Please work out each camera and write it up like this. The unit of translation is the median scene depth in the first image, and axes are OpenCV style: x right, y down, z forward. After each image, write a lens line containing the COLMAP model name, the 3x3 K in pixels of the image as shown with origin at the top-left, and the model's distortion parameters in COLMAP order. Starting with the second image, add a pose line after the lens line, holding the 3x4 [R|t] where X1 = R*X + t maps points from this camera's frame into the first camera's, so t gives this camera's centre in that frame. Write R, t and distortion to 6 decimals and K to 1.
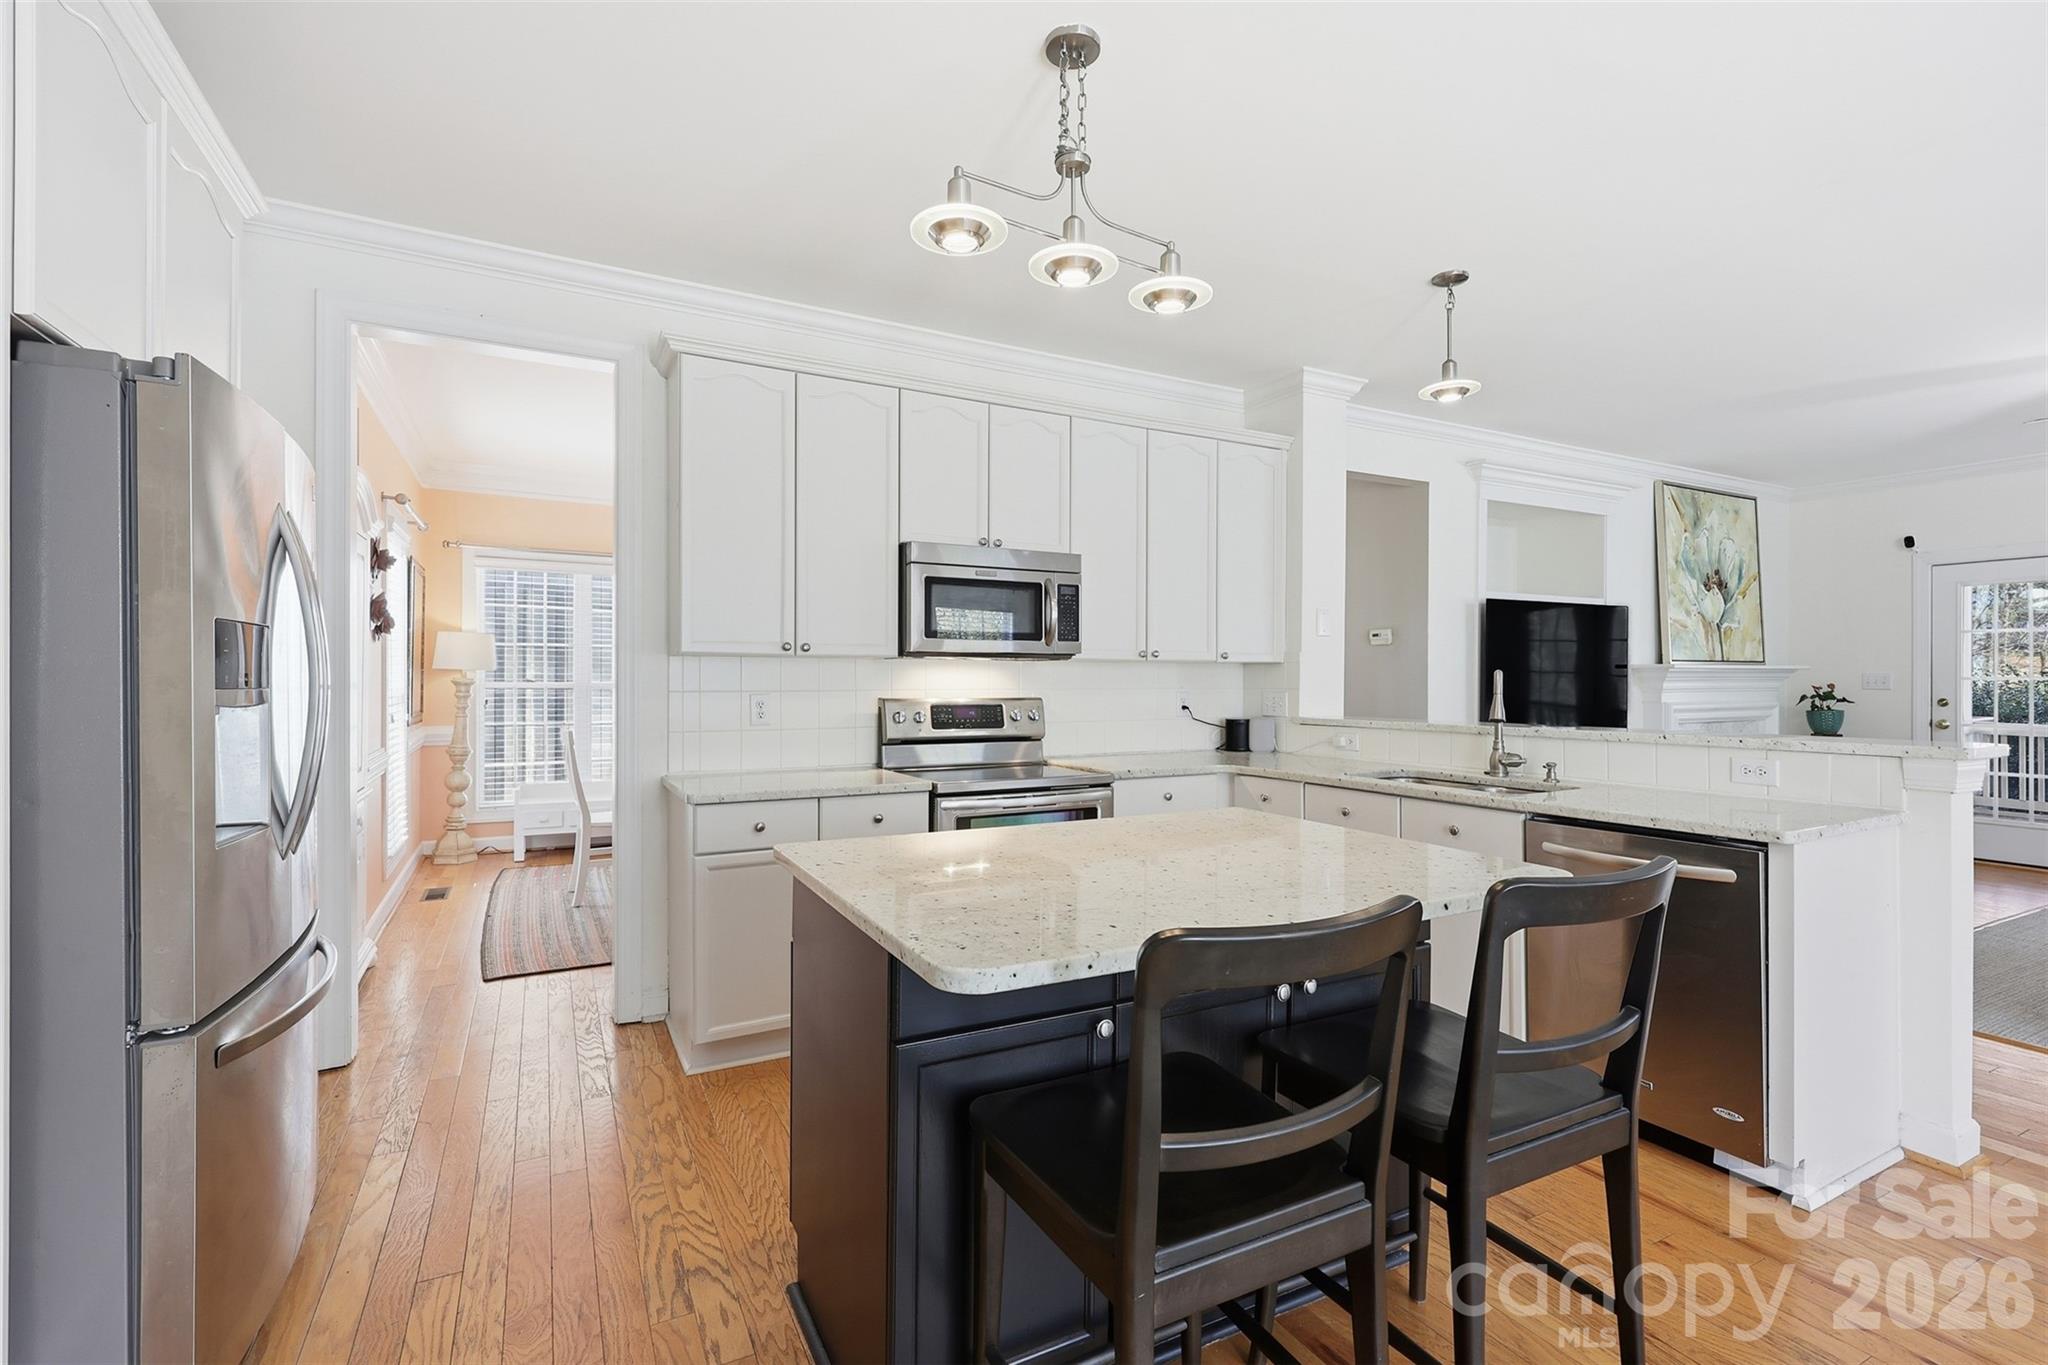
lens RADIAL K [[915.0, 0, 1021.4], [0, 915.0, 682.5], [0, 0, 1]] dist [-0.005128, -0.000044]
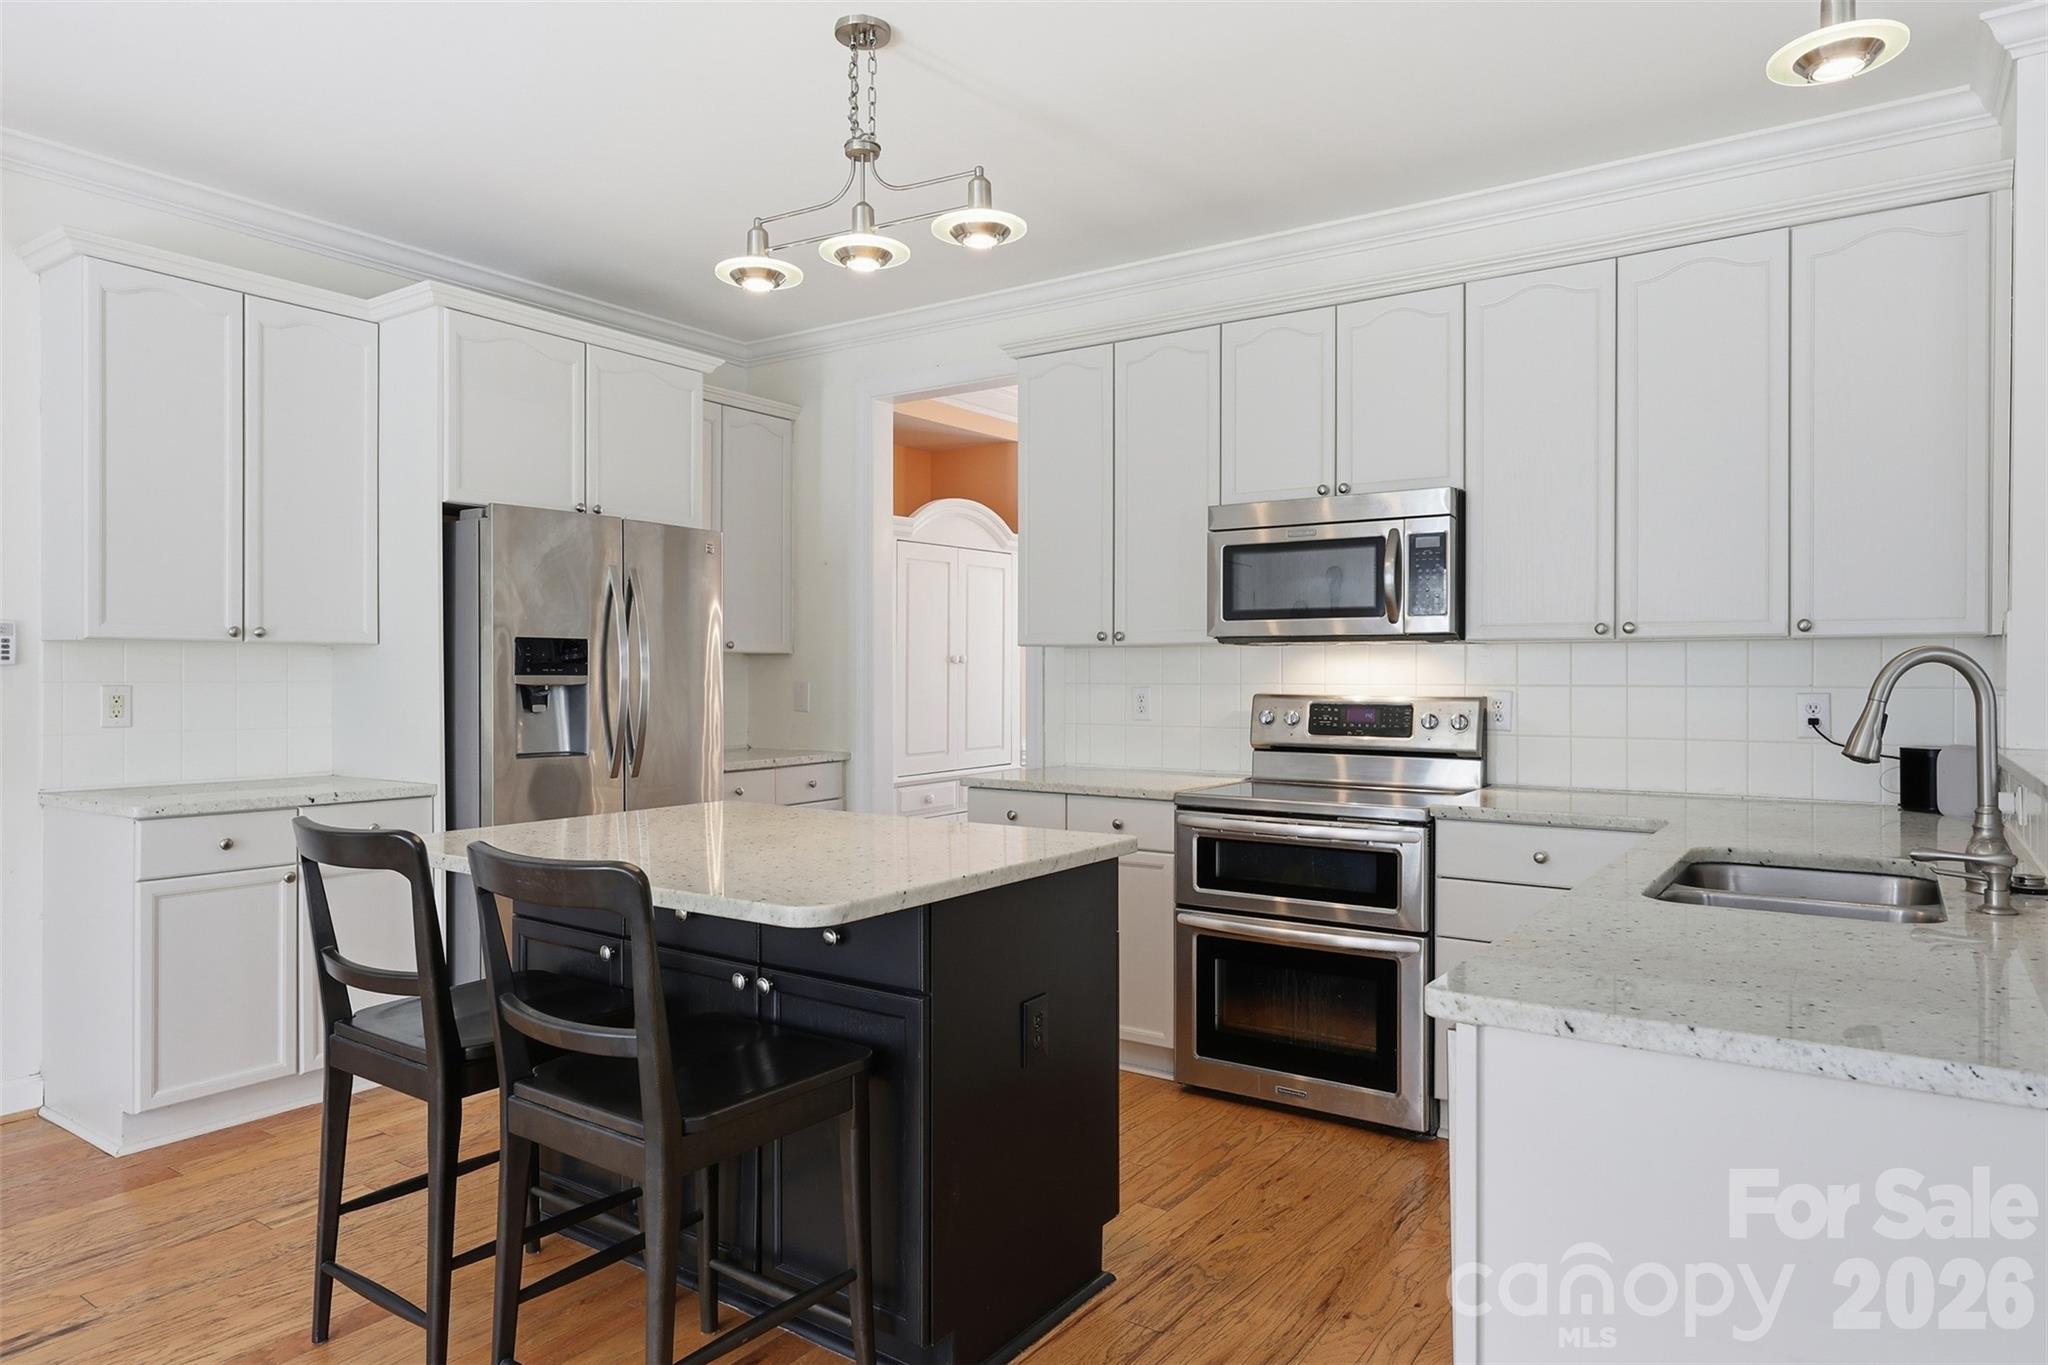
lens RADIAL K [[1235.7, 0, 1028.6], [0, 1235.7, 673.7], [0, 0, 1]] dist [0.004904, -0.003664]
pose [[0.461681, -0.000733, -0.887046, 0.726272], [-0.004373, 0.999986, -0.003102, 0.003505], [0.887035, 0.005311, 0.461671, 0.293174]]
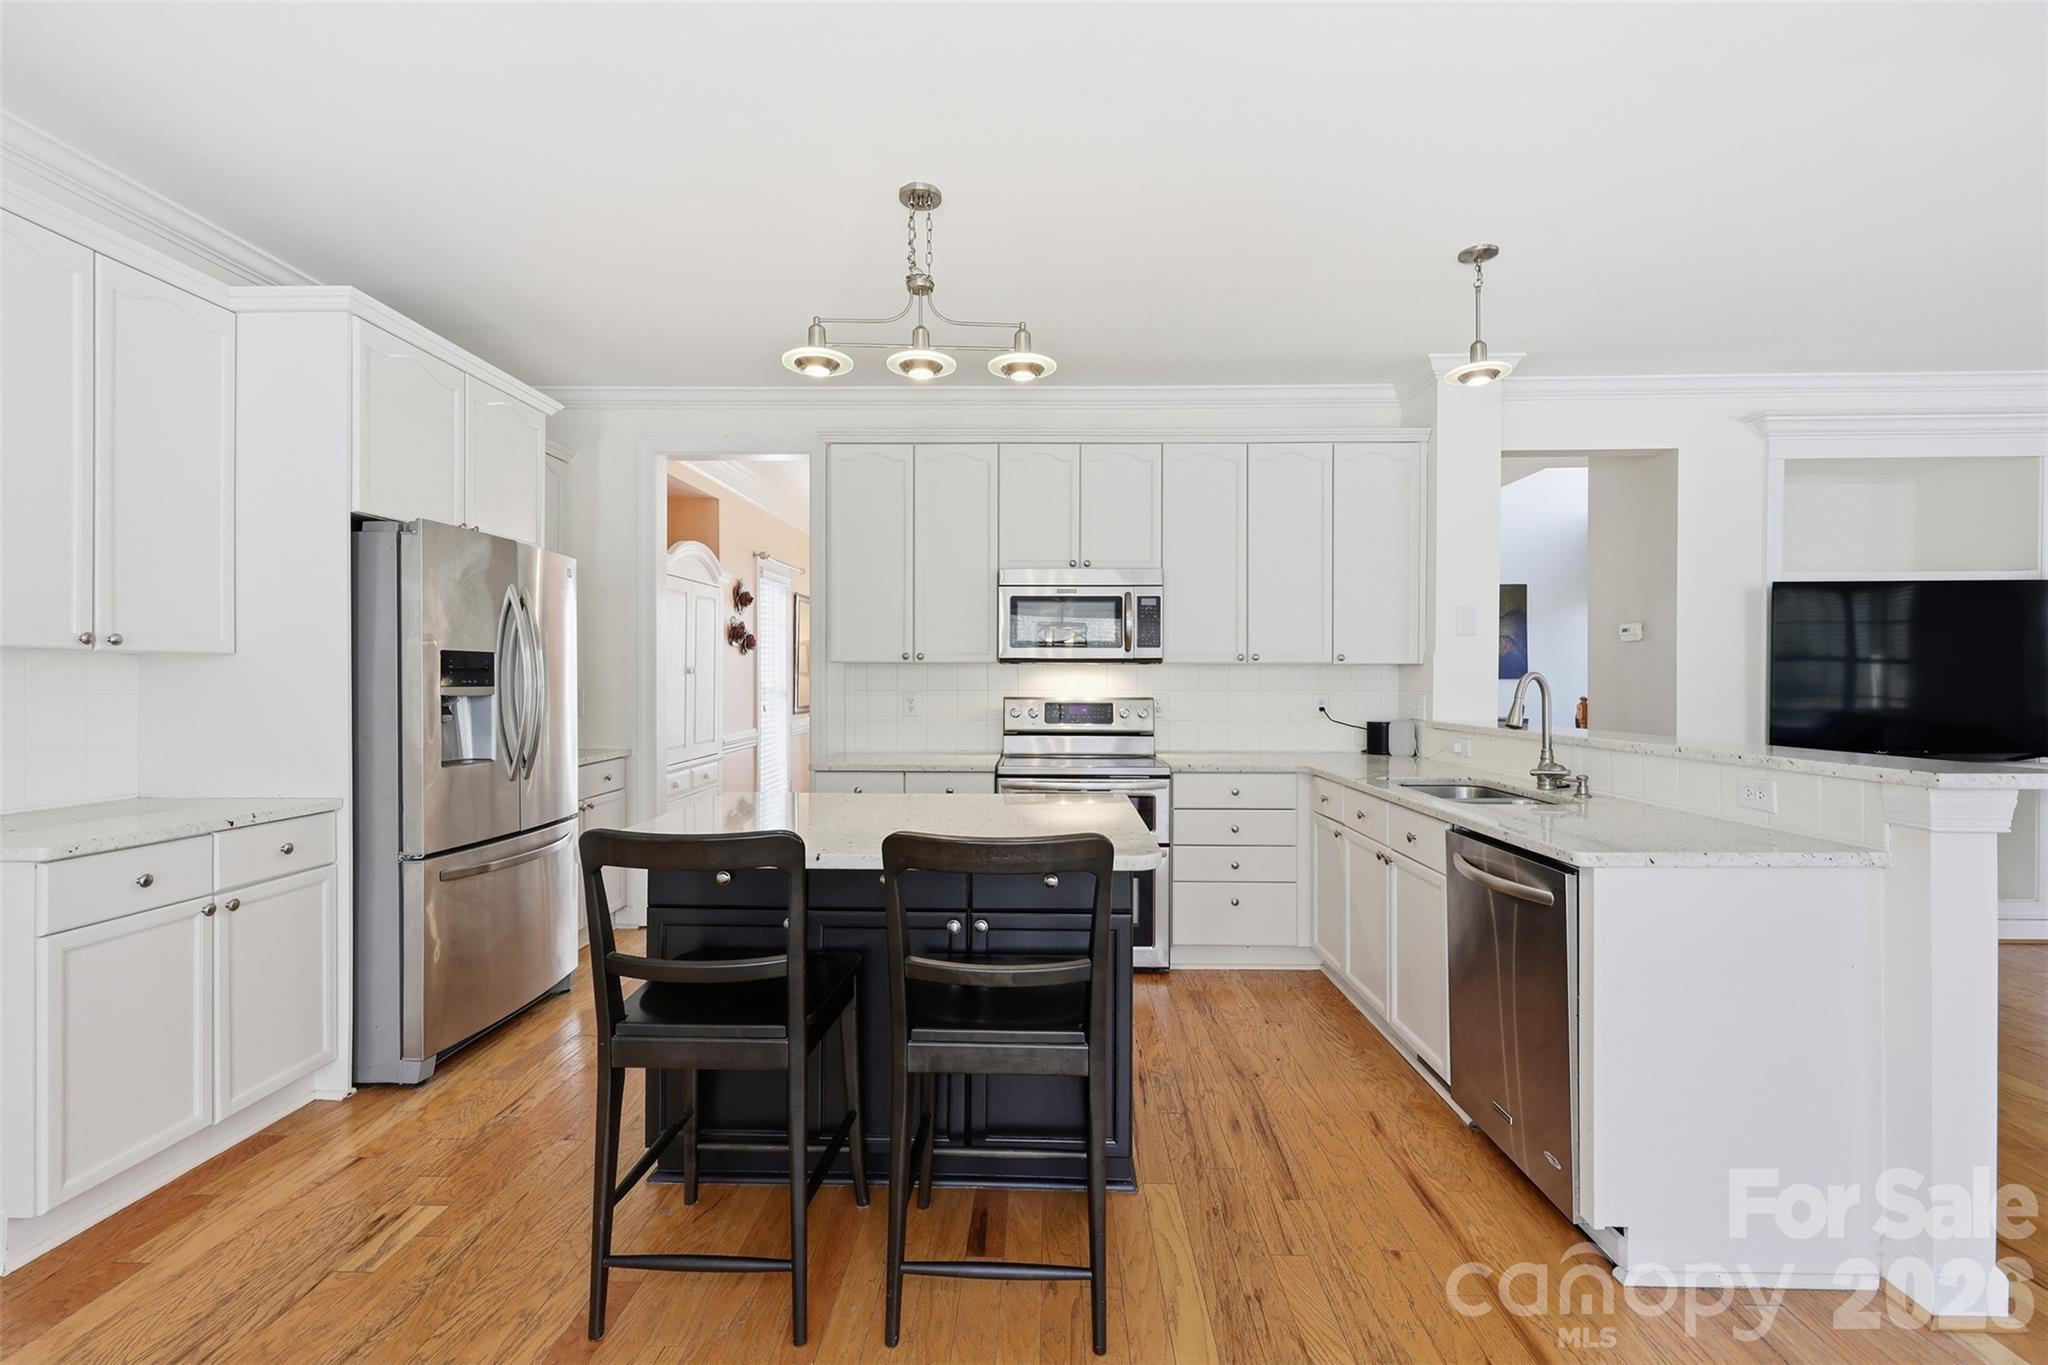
lens RADIAL K [[886.4, 0, 1023.8], [0, 886.4, 679.5], [0, 0, 1]] dist [-0.003267, 0.000952]
pose [[0.871733, -0.000261, -0.489982, 0.437606], [-0.002356, 0.999986, -0.004724, -0.000156], [0.489976, 0.005273, 0.871720, -0.015701]]
